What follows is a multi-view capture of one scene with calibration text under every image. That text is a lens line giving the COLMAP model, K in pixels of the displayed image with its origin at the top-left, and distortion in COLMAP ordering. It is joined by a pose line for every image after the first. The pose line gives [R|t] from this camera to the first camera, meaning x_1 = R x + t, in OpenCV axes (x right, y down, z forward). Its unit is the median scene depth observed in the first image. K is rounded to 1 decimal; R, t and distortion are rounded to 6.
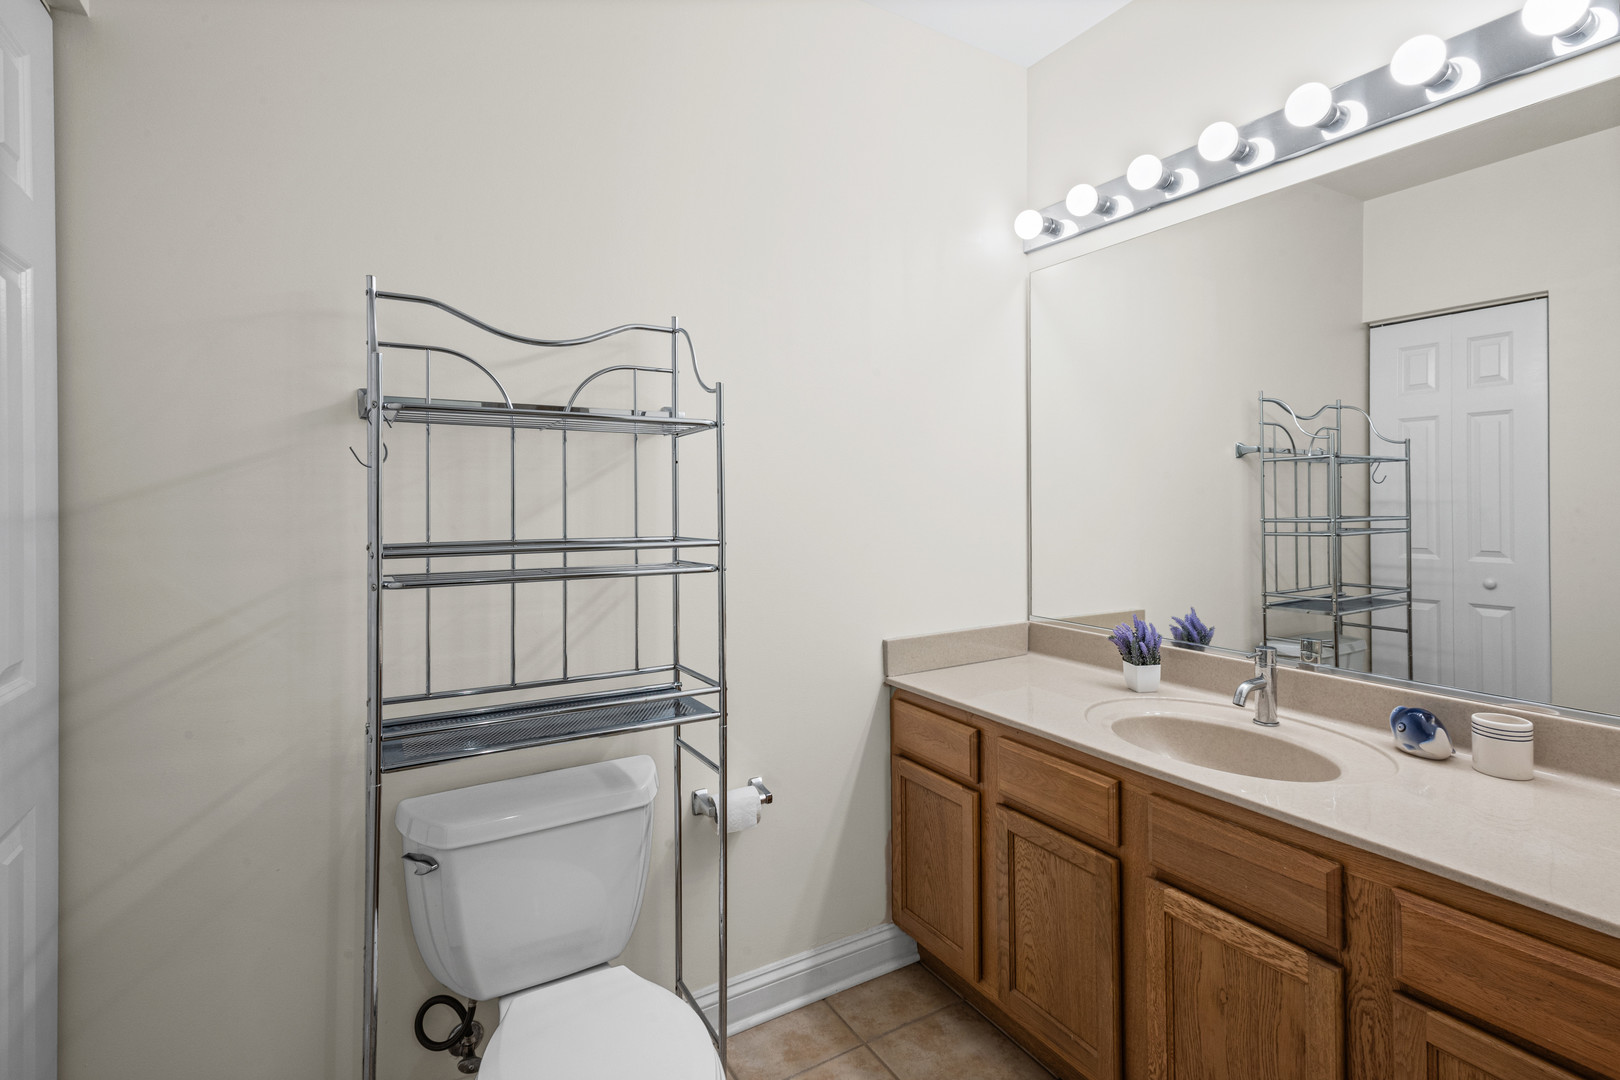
lens RADIAL K [[749.4, 0, 810.5], [0, 749.4, 510.2], [0, 0, 1]] dist [0.010251, 0.000171]
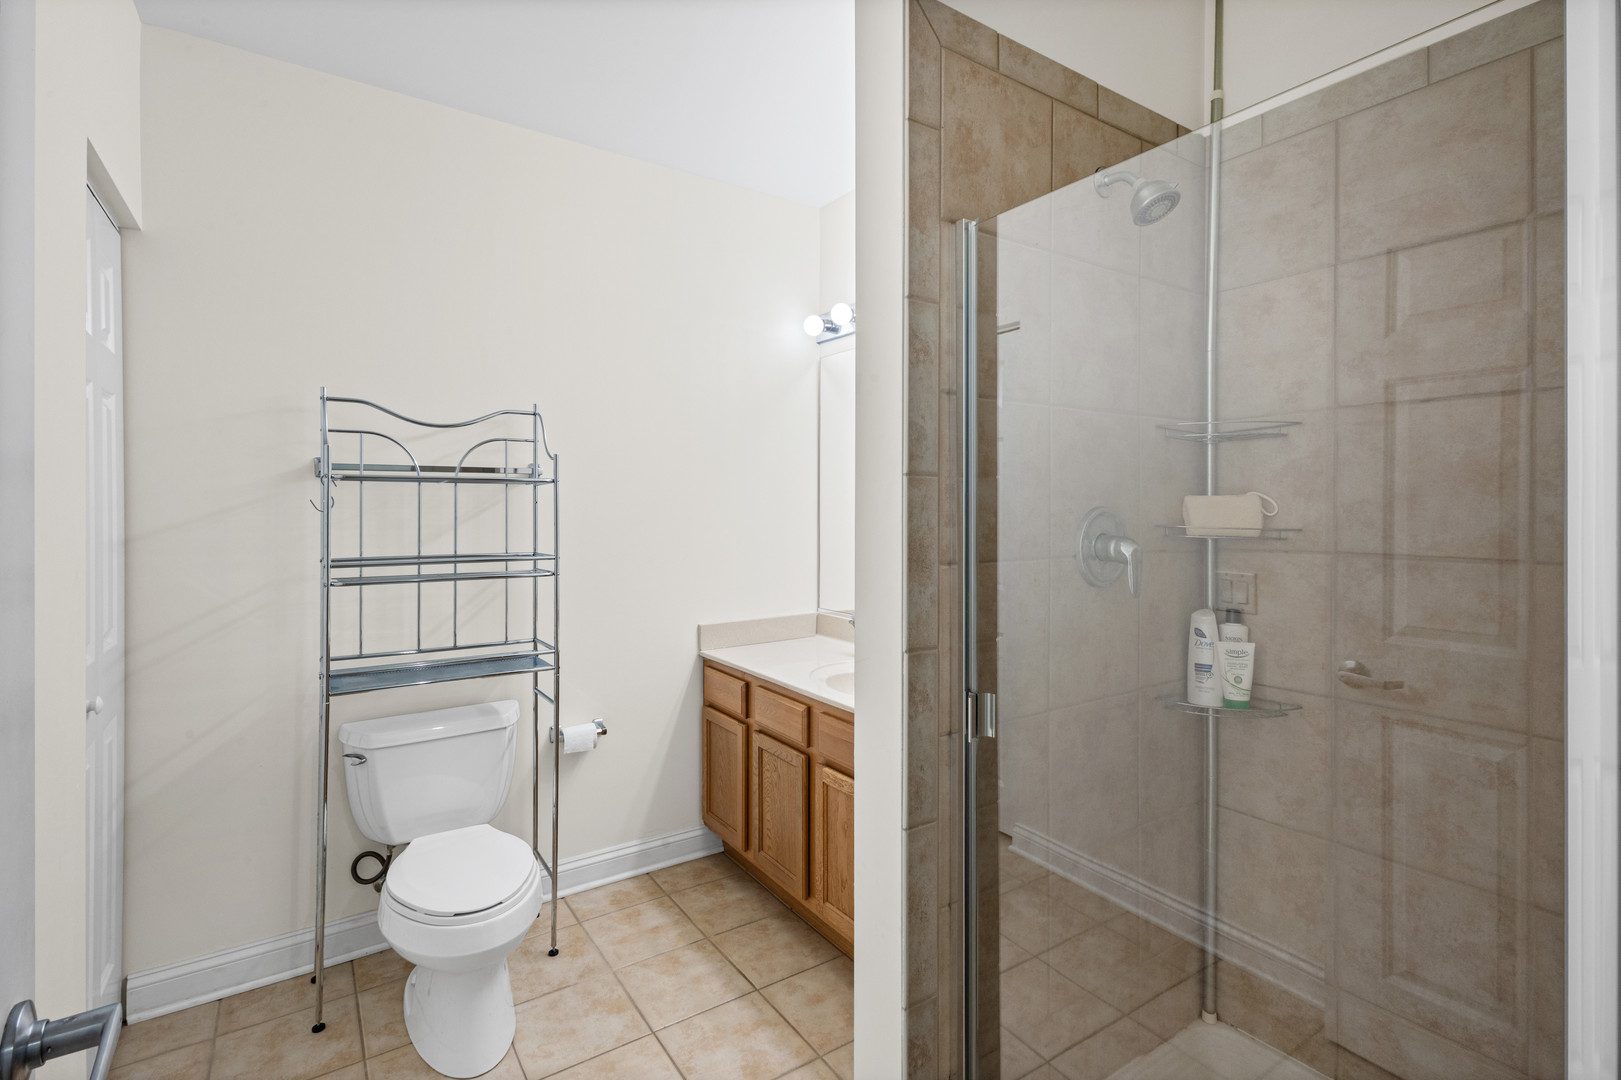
lens RADIAL K [[750.0, 0, 813.9], [0, 750.0, 517.7], [0, 0, 1]] dist [0.015738, 0.000305]
pose [[0.998662, 0.002918, 0.051638, 0.327625], [-0.002950, 0.999995, 0.000548, -0.040376], [-0.051636, -0.000699, 0.998666, -0.574947]]
